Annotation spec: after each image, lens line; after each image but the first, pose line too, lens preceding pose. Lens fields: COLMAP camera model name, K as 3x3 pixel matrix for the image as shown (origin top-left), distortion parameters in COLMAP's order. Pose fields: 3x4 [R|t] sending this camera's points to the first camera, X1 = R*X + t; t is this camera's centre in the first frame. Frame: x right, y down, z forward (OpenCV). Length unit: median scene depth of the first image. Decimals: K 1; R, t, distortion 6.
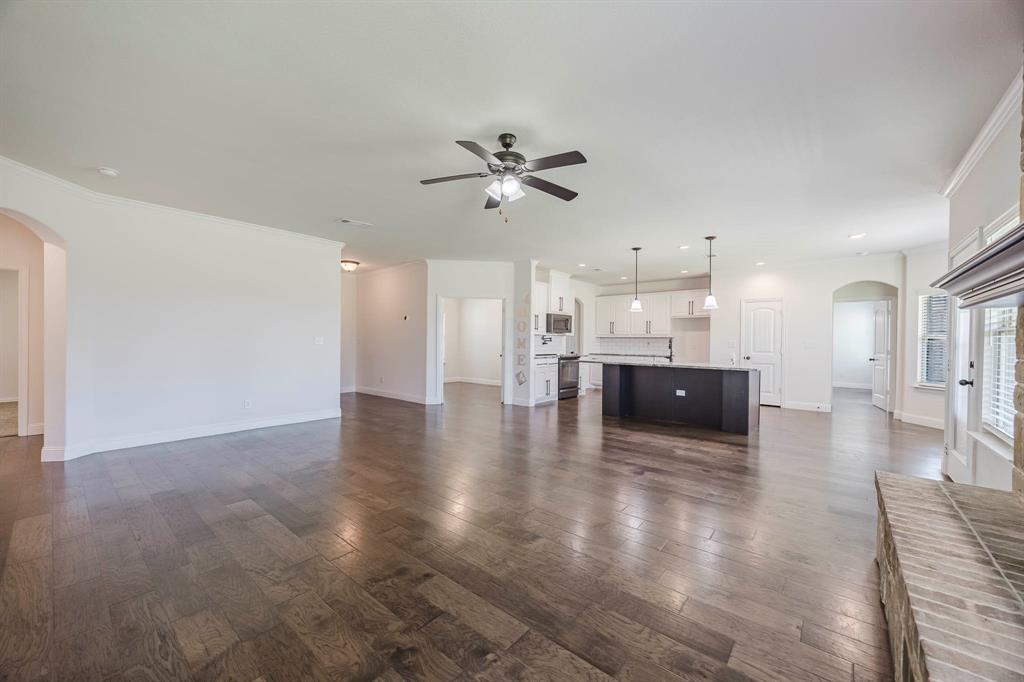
lens RADIAL K [[421.7, 0, 503.4], [0, 421.7, 340.9], [0, 0, 1]] dist [0.009712, -0.000527]
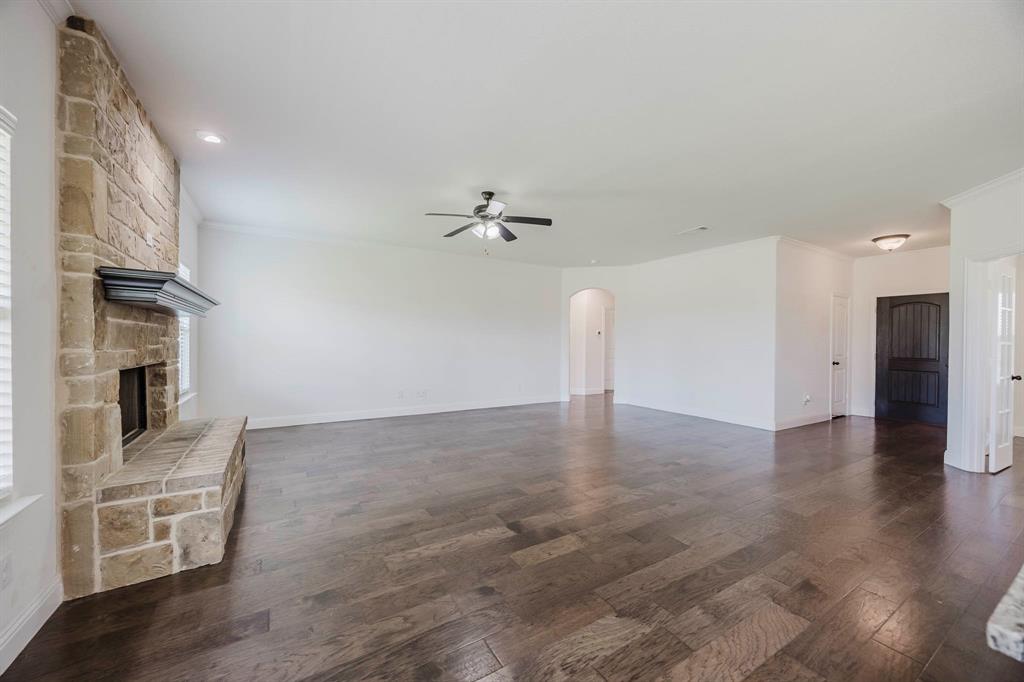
lens RADIAL K [[386.8, 0, 509.2], [0, 386.8, 343.7], [0, 0, 1]] dist [-0.001072, -0.000033]
pose [[-0.331874, -0.004360, -0.943313, 0.456749], [-0.016133, 0.999869, 0.001055, 0.003019], [0.943186, 0.015569, -0.331901, 0.585960]]
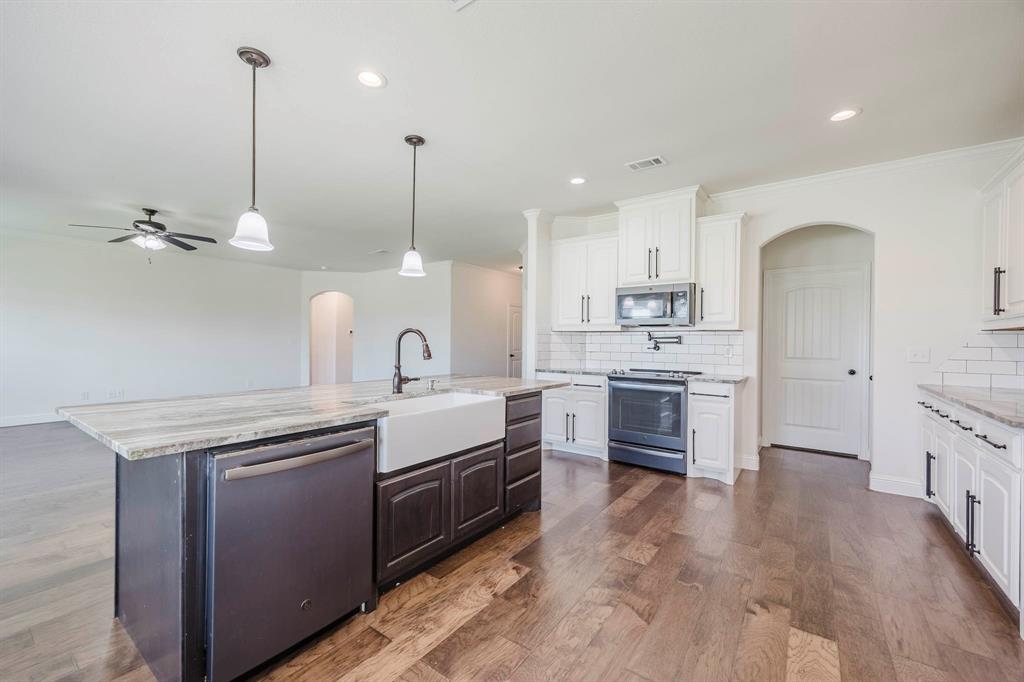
lens RADIAL K [[421.7, 0, 517.3], [0, 421.7, 342.2], [0, 0, 1]] dist [0.009712, -0.000527]
pose [[0.043586, -0.007220, -0.999024, 0.633674], [-0.010548, 0.999915, -0.007686, 0.005365], [0.998994, 0.010873, 0.043506, 0.885039]]
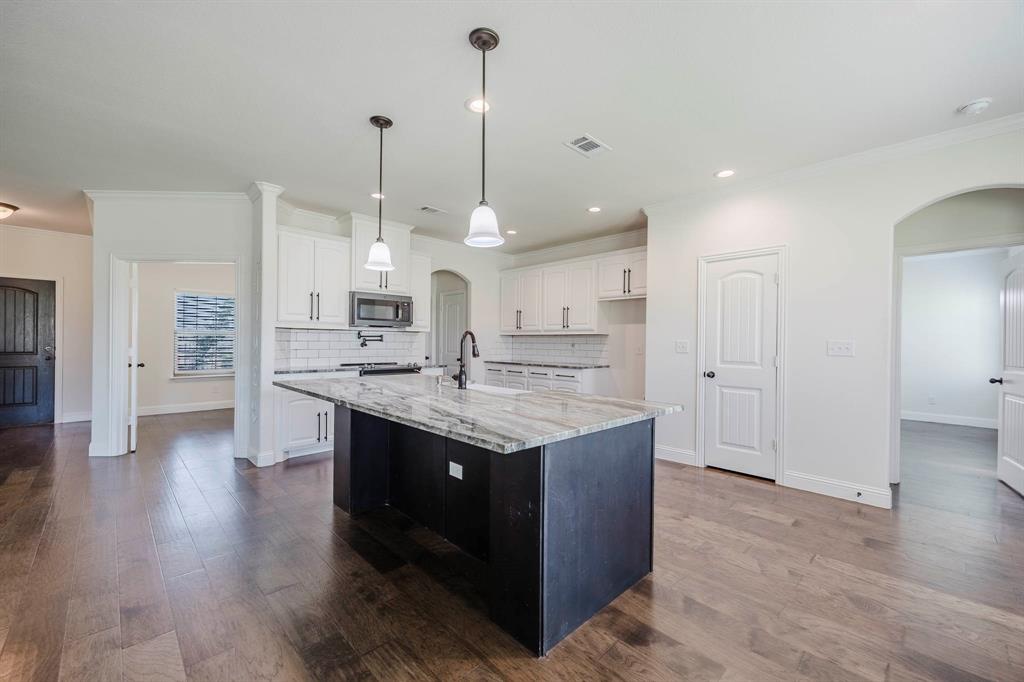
lens RADIAL K [[421.7, 0, 515.8], [0, 421.7, 341.1], [0, 0, 1]] dist [0.009712, -0.000527]
pose [[0.993062, 0.000665, -0.117592, 0.407796], [-0.001205, 0.999989, -0.004526, 0.003662], [0.117587, 0.004637, 0.993052, 0.482451]]
